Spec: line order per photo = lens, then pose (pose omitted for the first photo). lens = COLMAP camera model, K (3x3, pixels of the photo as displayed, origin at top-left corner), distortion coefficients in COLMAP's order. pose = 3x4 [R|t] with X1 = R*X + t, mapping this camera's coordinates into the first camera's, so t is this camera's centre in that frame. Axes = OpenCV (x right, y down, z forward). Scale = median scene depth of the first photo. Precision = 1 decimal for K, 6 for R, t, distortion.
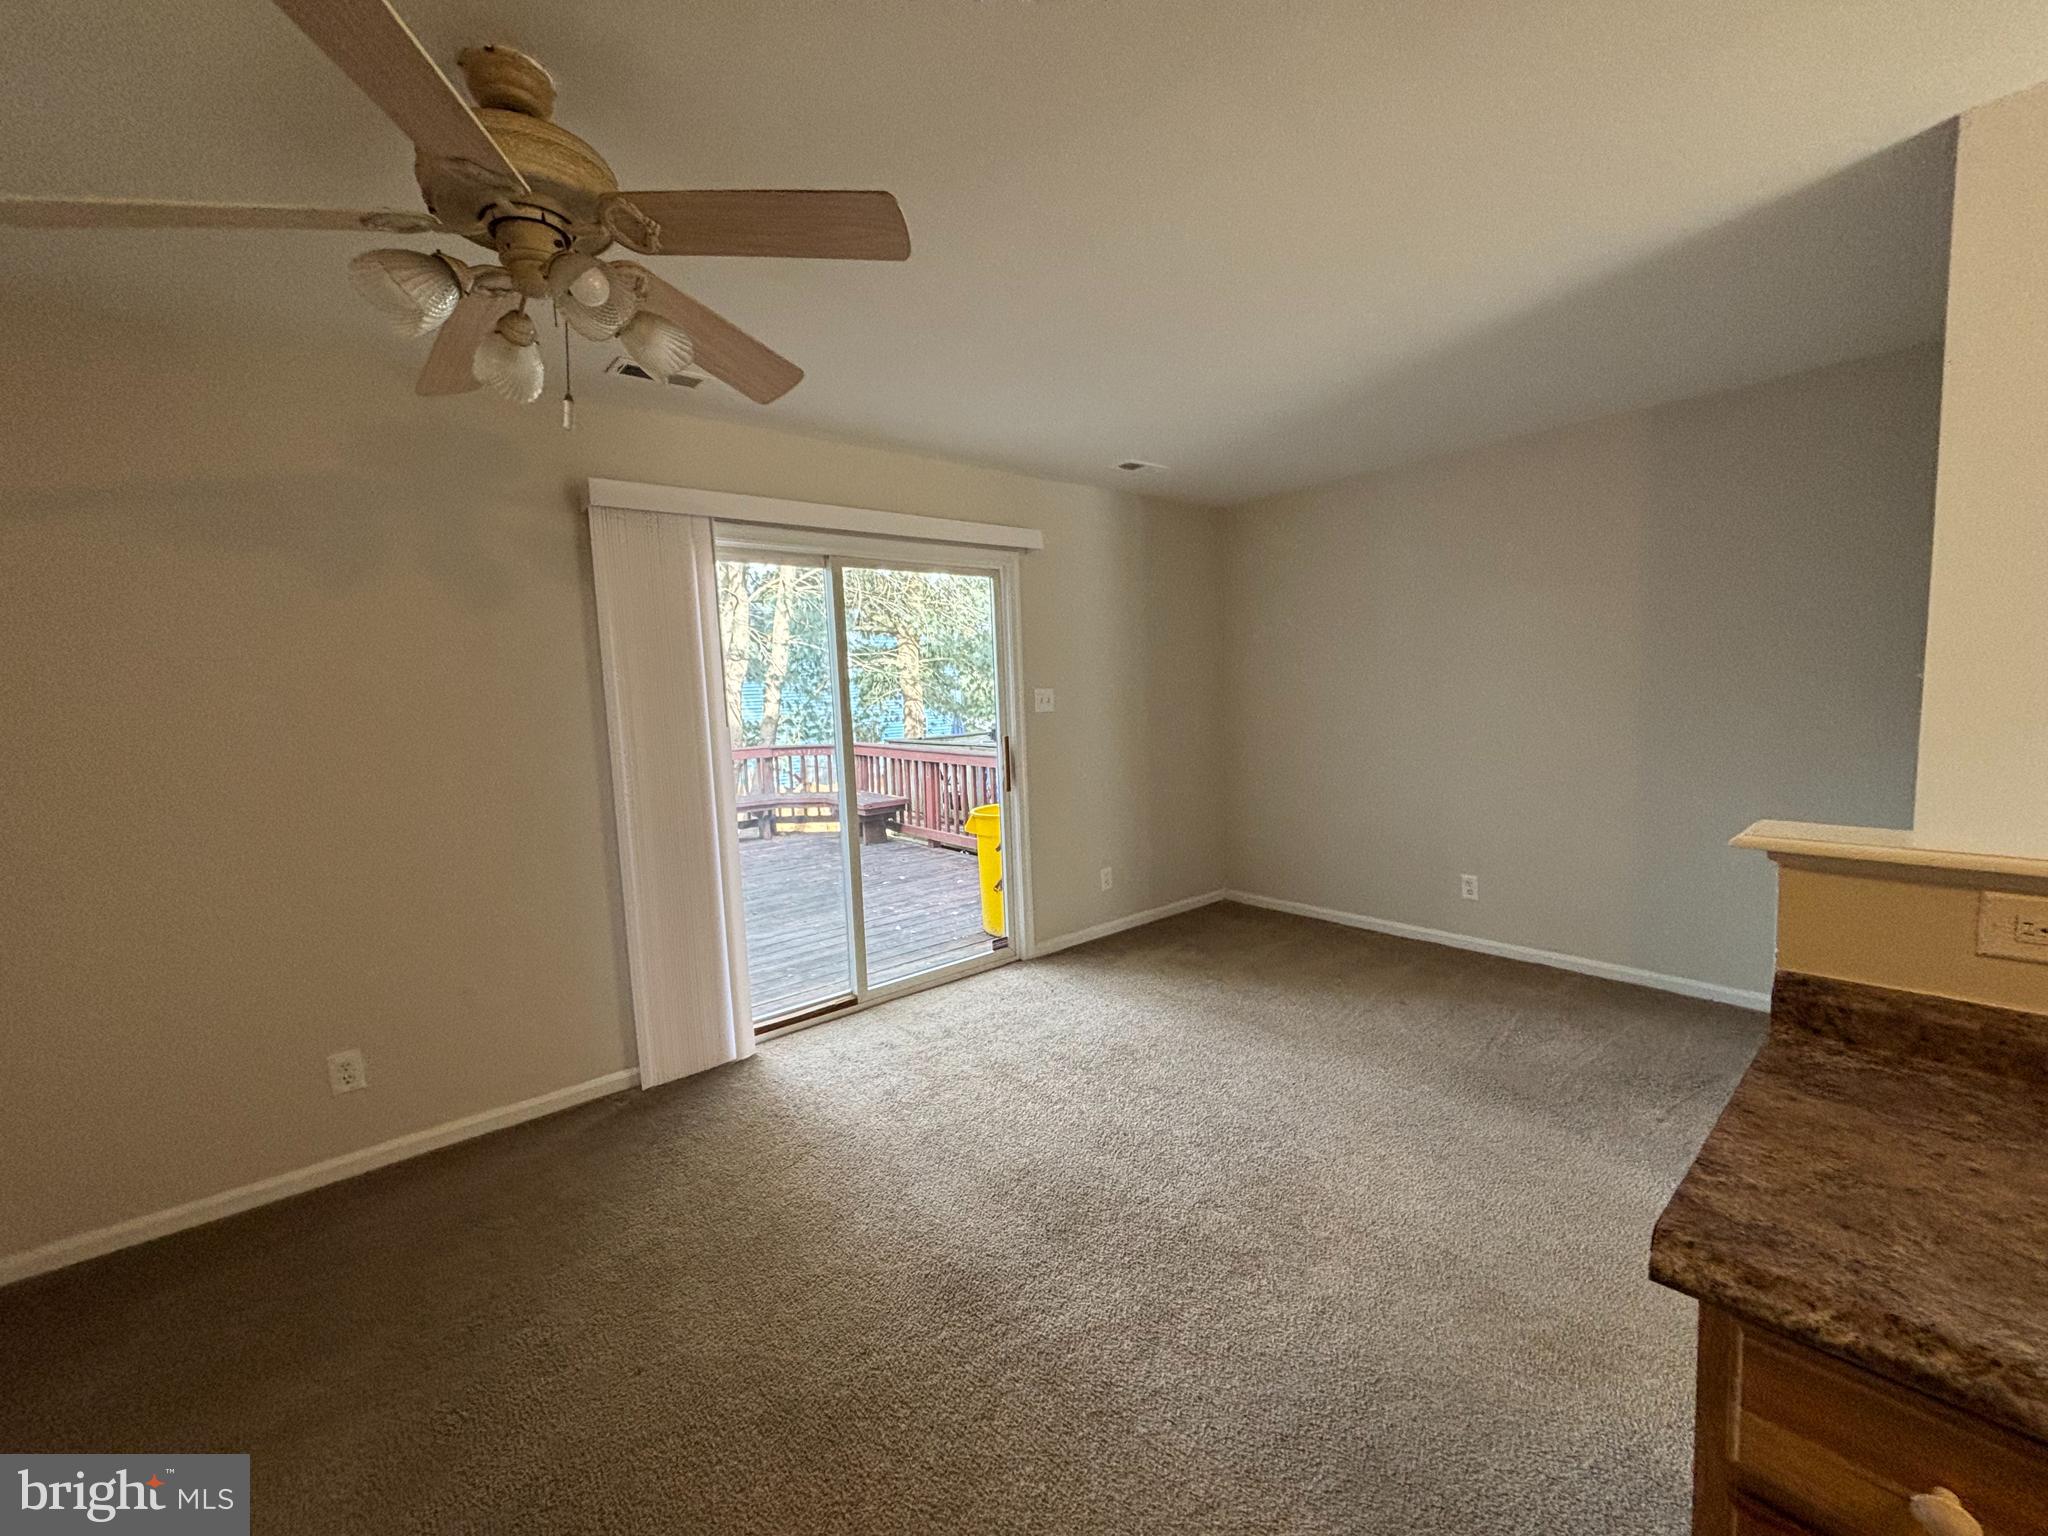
lens RADIAL K [[830.5, 0, 1018.3], [0, 830.5, 770.4], [0, 0, 1]] dist [-0.014887, 0.007632]
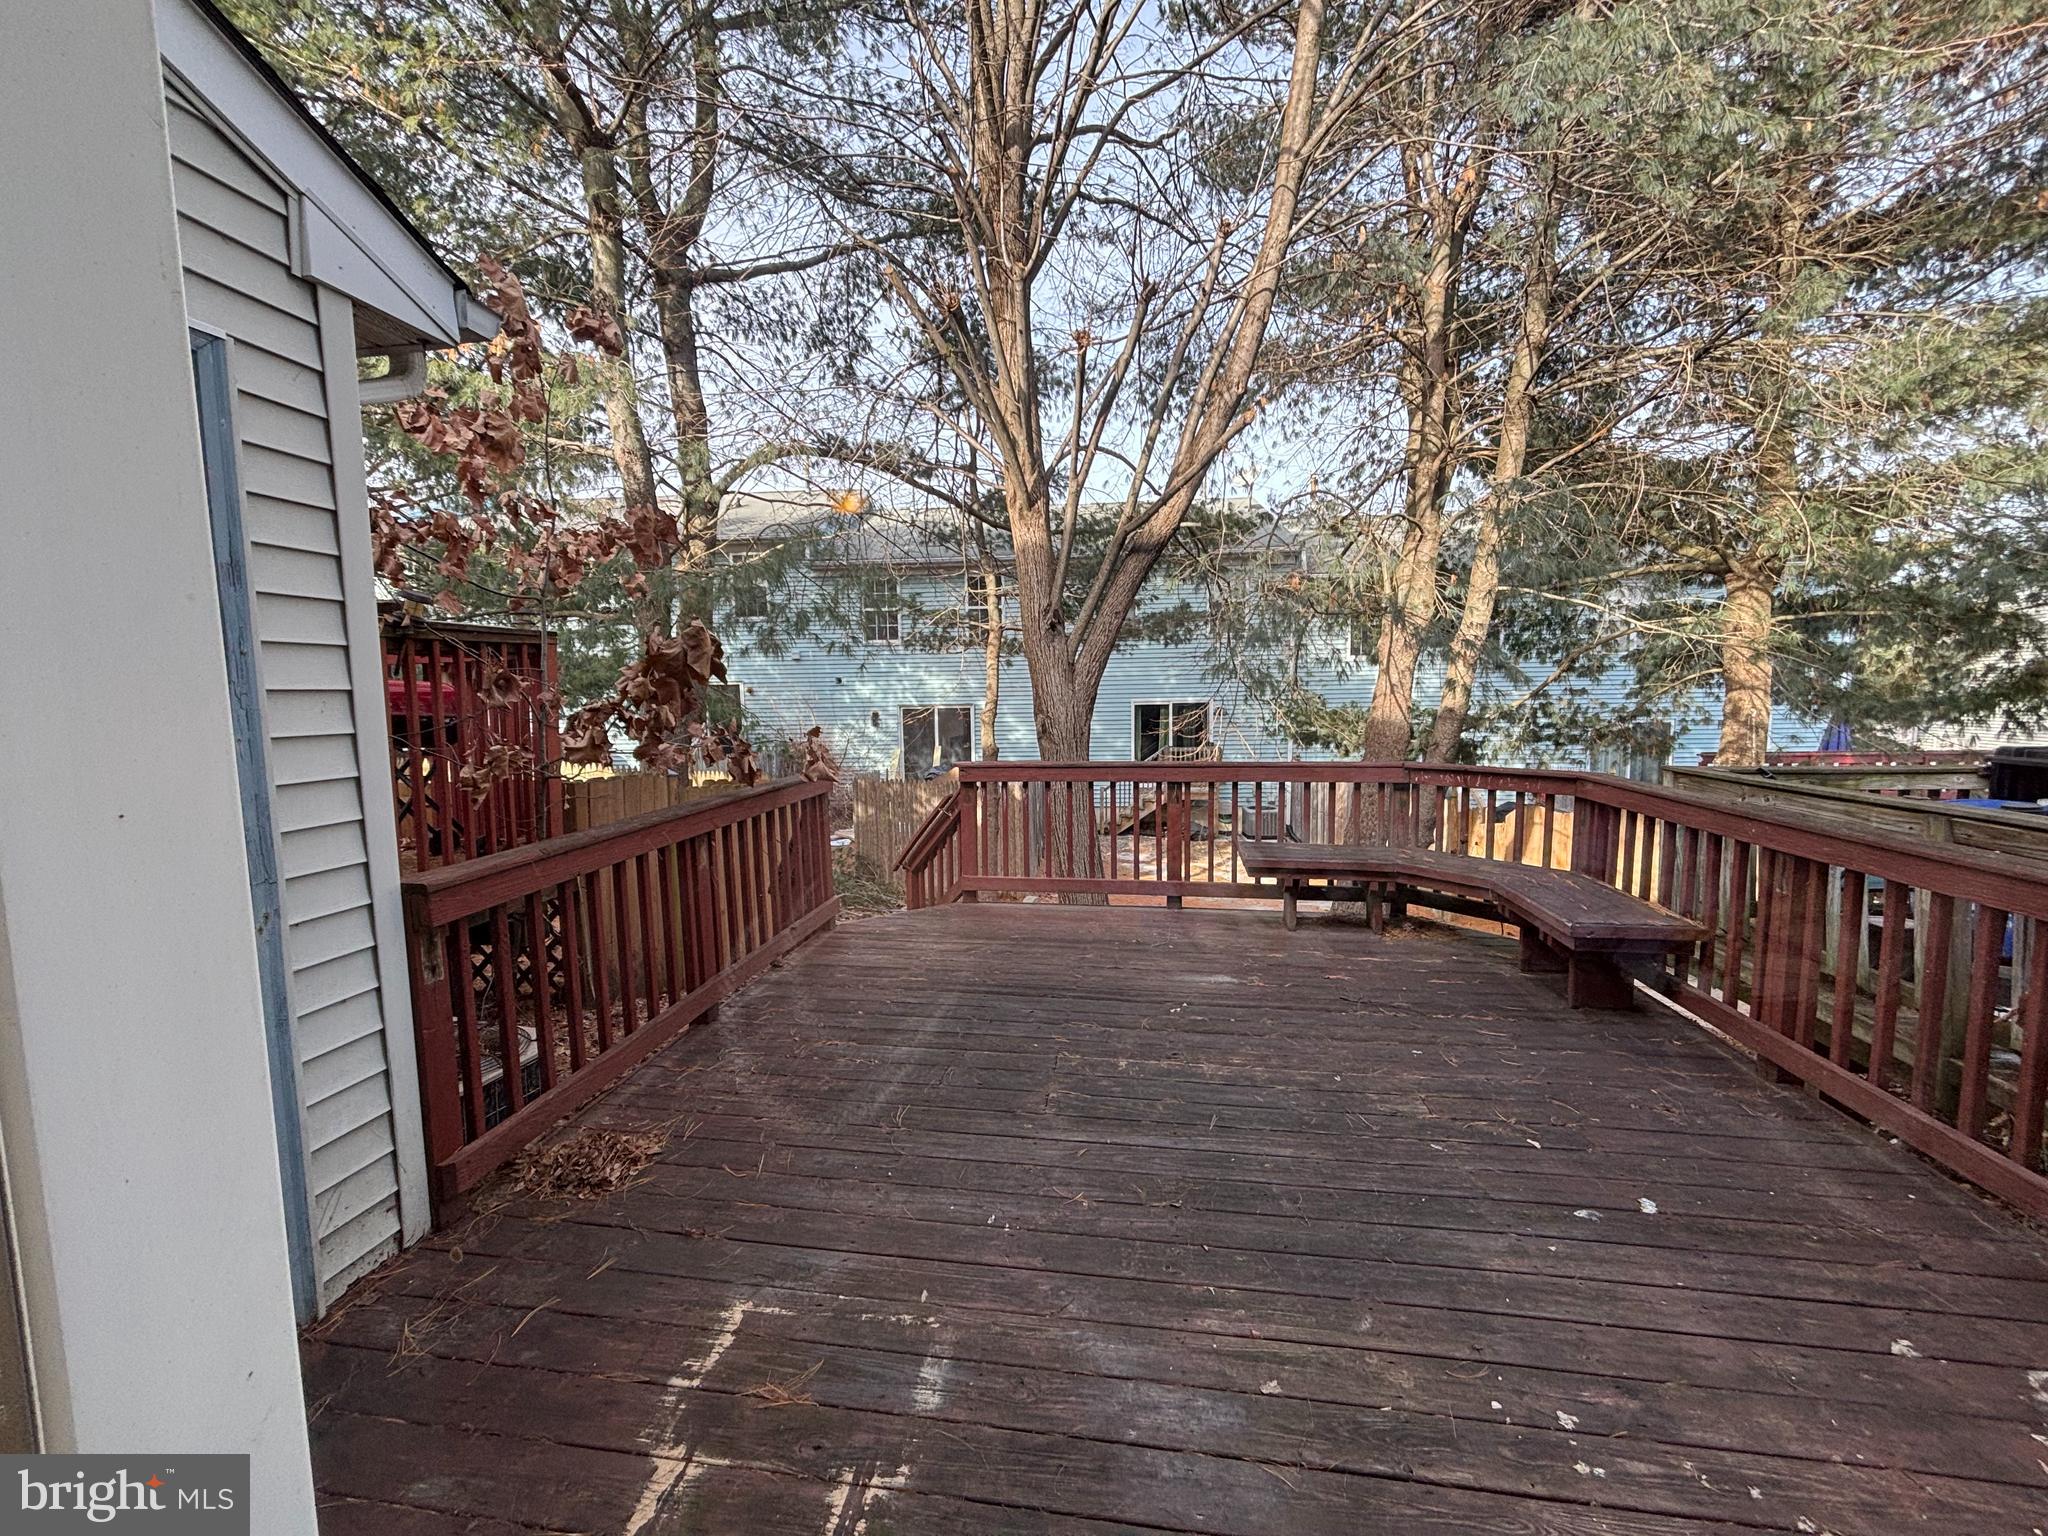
lens RADIAL K [[830.5, 0, 1018.3], [0, 830.5, 770.4], [0, 0, 1]] dist [-0.014887, 0.007632]
pose [[0.664248, 0.096960, -0.741197, -0.035547], [-0.081419, 0.995037, 0.057199, -0.021819], [0.743065, 0.022353, 0.668846, 0.263205]]
